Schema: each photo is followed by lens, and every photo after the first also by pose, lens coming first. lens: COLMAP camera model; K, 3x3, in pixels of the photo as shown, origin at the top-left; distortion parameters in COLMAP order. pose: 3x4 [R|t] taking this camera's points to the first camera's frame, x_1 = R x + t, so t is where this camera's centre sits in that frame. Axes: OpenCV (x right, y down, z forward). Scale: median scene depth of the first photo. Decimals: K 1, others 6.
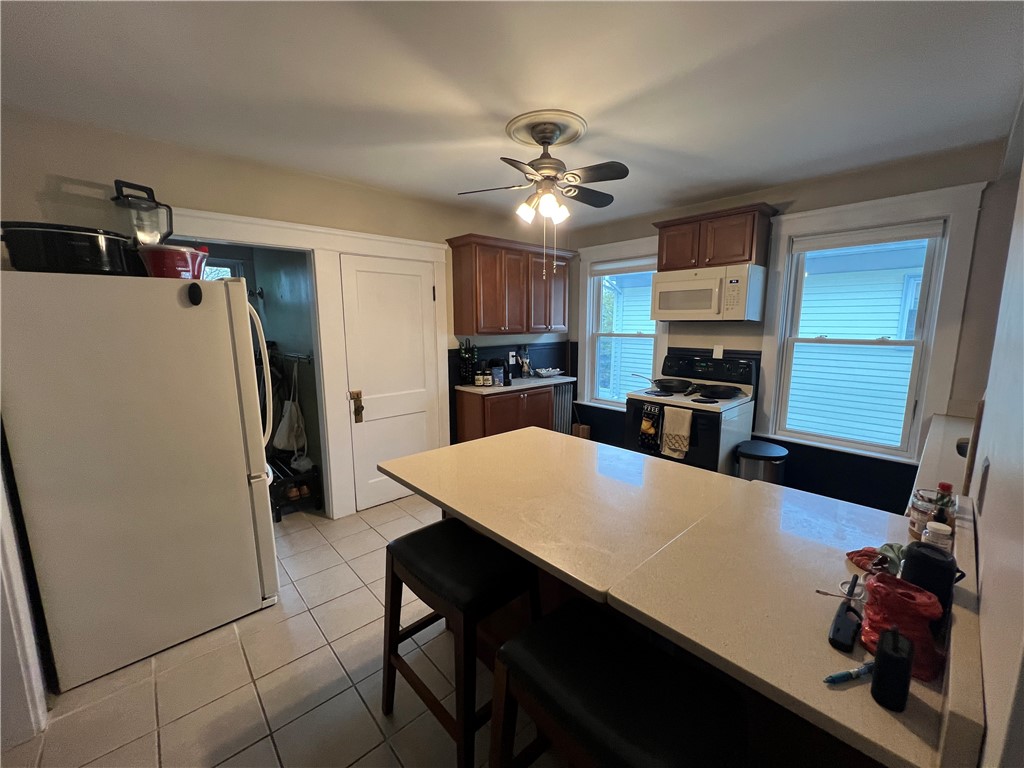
lens RADIAL K [[408.4, 0, 513.3], [0, 408.4, 382.8], [0, 0, 1]] dist [-0.001103, 0.000092]
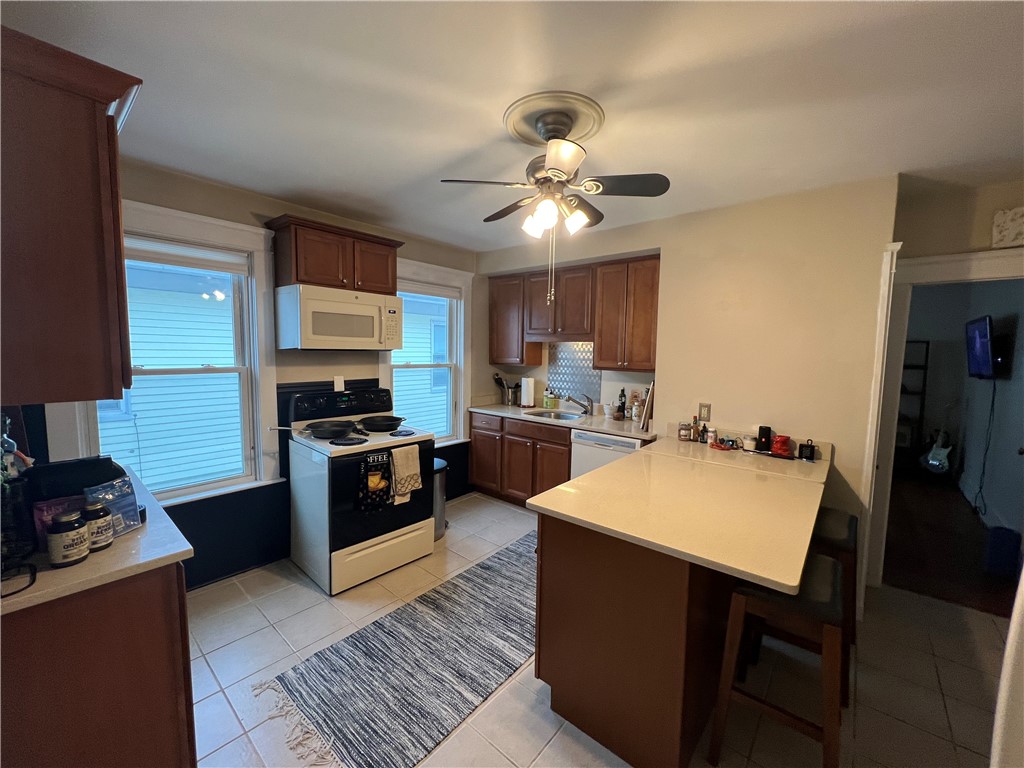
lens RADIAL K [[408.4, 0, 514.5], [0, 408.4, 383.2], [0, 0, 1]] dist [-0.001103, 0.000092]
pose [[-0.125463, -0.084261, 0.988514, -0.481593], [0.125818, 0.986990, 0.100100, -0.130087], [-0.984088, 0.136931, -0.113230, 0.796268]]
